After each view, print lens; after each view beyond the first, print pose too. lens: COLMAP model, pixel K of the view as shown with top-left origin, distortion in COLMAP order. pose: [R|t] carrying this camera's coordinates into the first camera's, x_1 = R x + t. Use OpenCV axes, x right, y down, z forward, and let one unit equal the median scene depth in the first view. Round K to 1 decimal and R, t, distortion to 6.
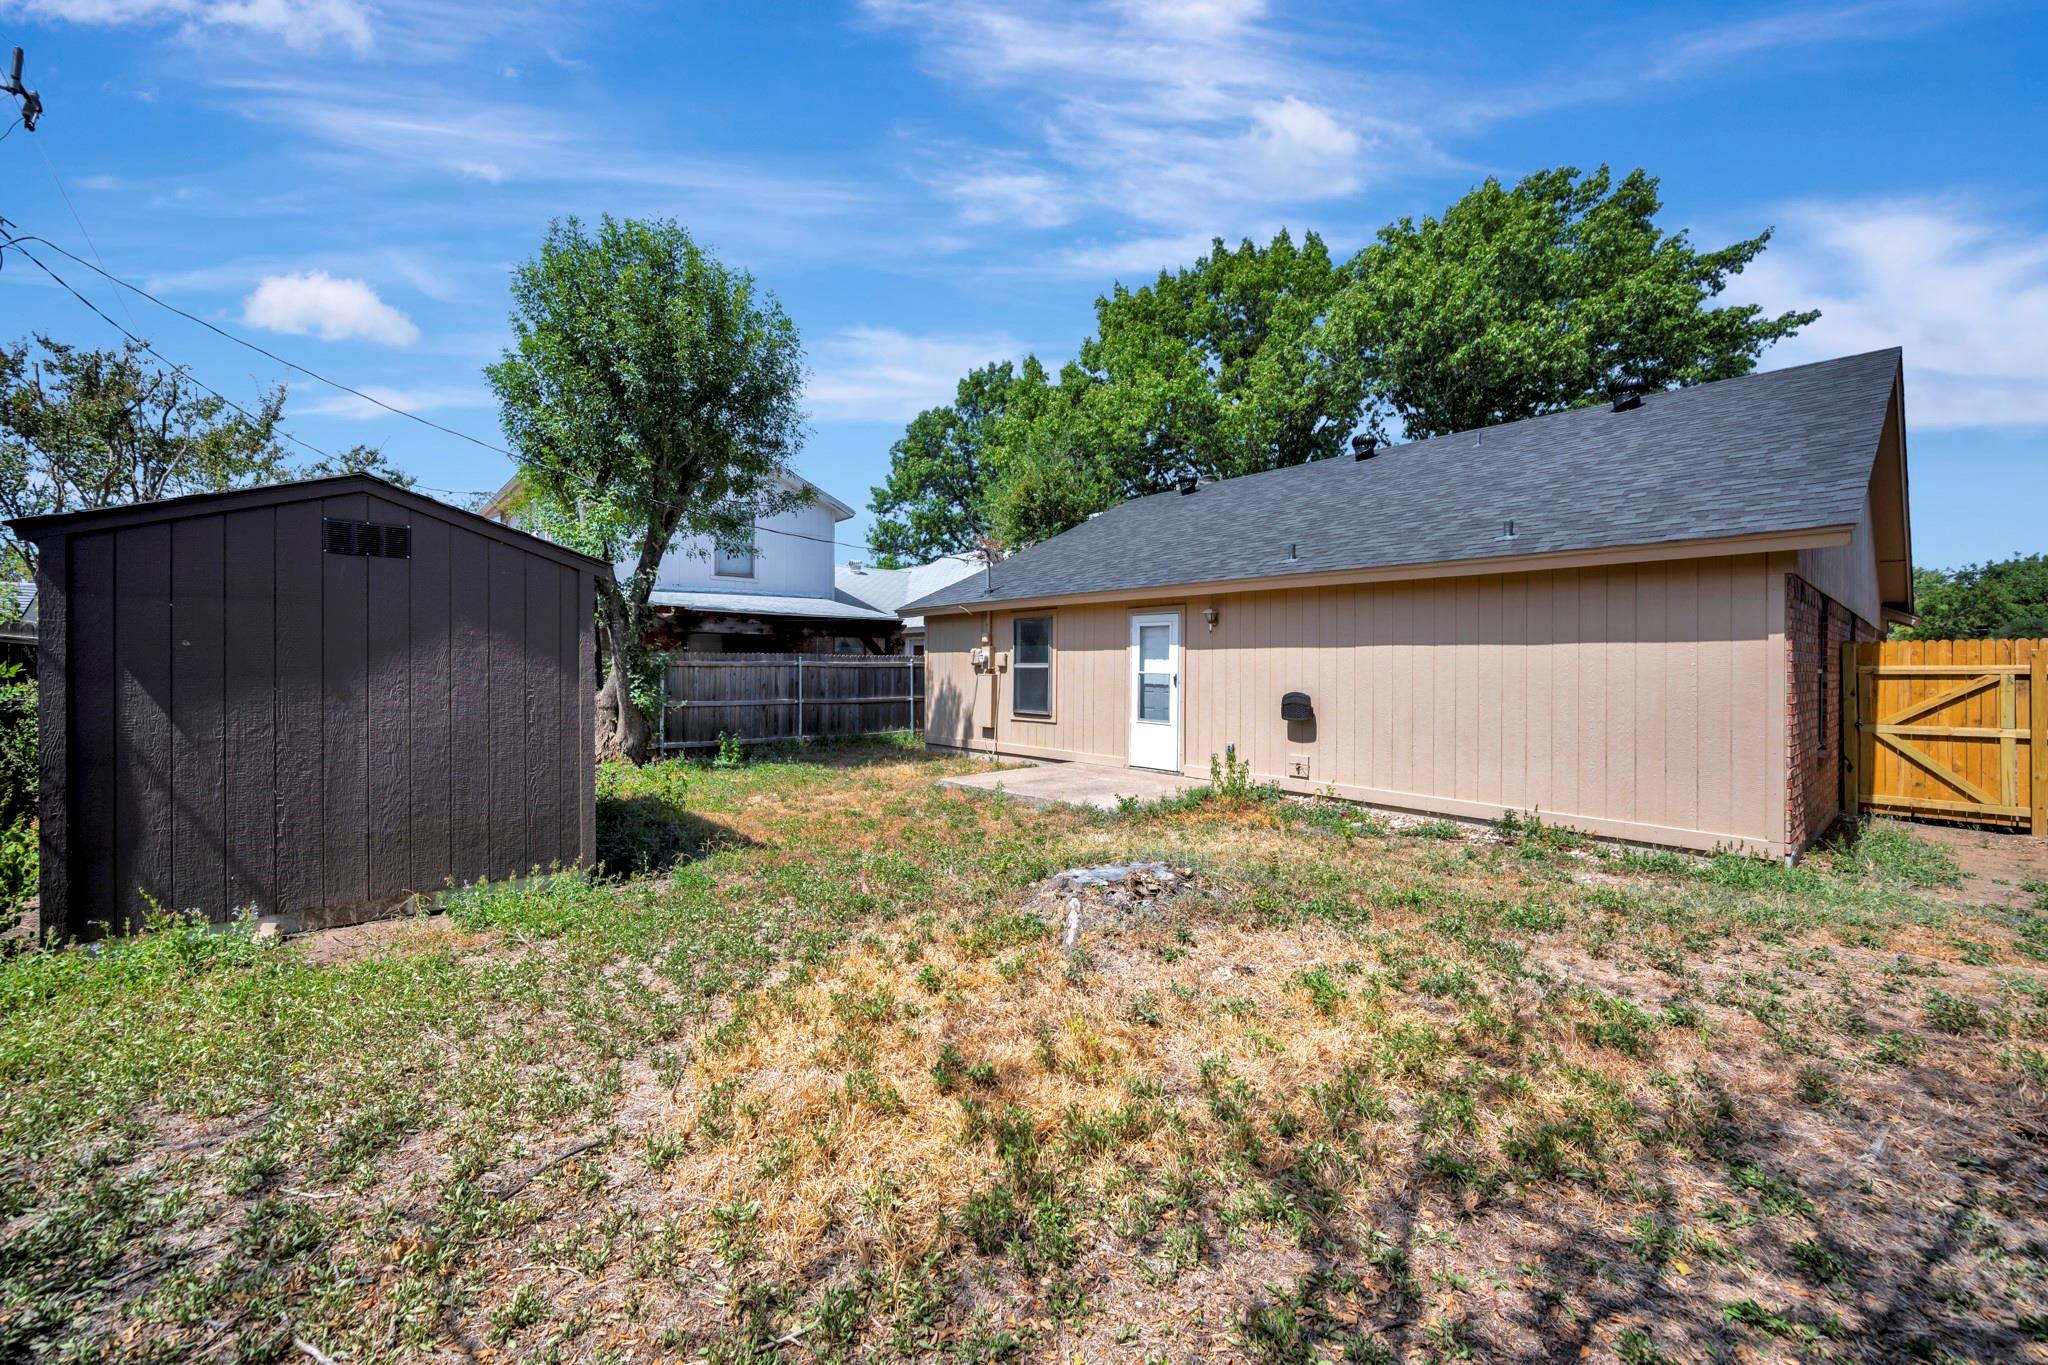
lens RADIAL K [[810.3, 0, 1023.1], [0, 810.3, 670.9], [0, 0, 1]] dist [-0.004053, 0.000352]
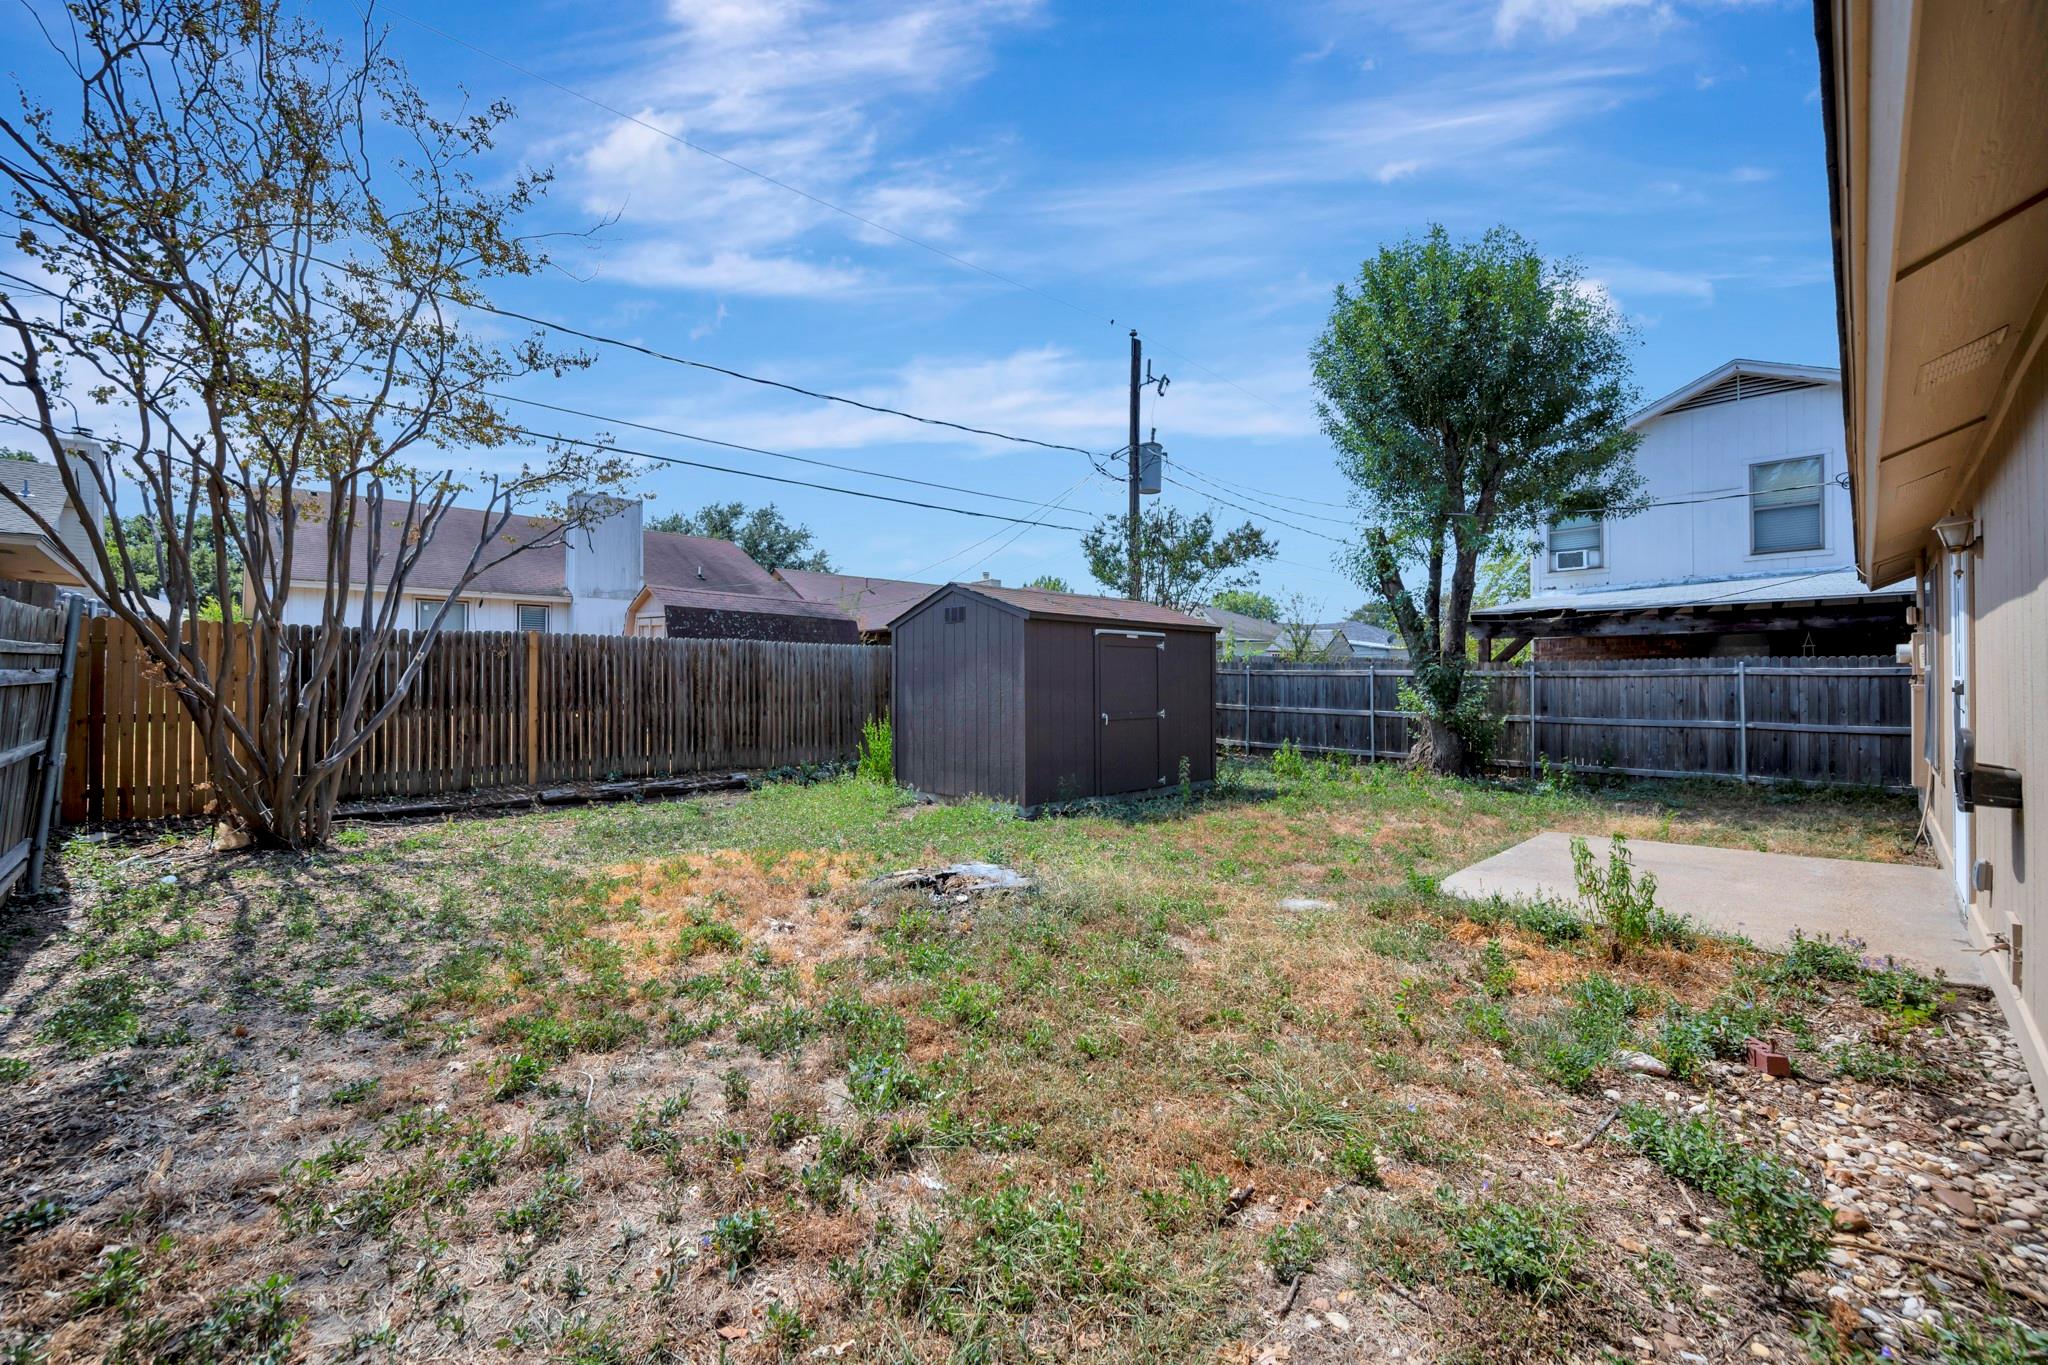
lens RADIAL K [[810.3, 0, 1024.1], [0, 810.3, 673.4], [0, 0, 1]] dist [-0.004053, 0.000352]
pose [[0.069279, -0.006605, -0.997575, 0.390186], [-0.001559, 0.999976, -0.006729, -0.001974], [0.997596, 0.002021, 0.069267, 0.334138]]
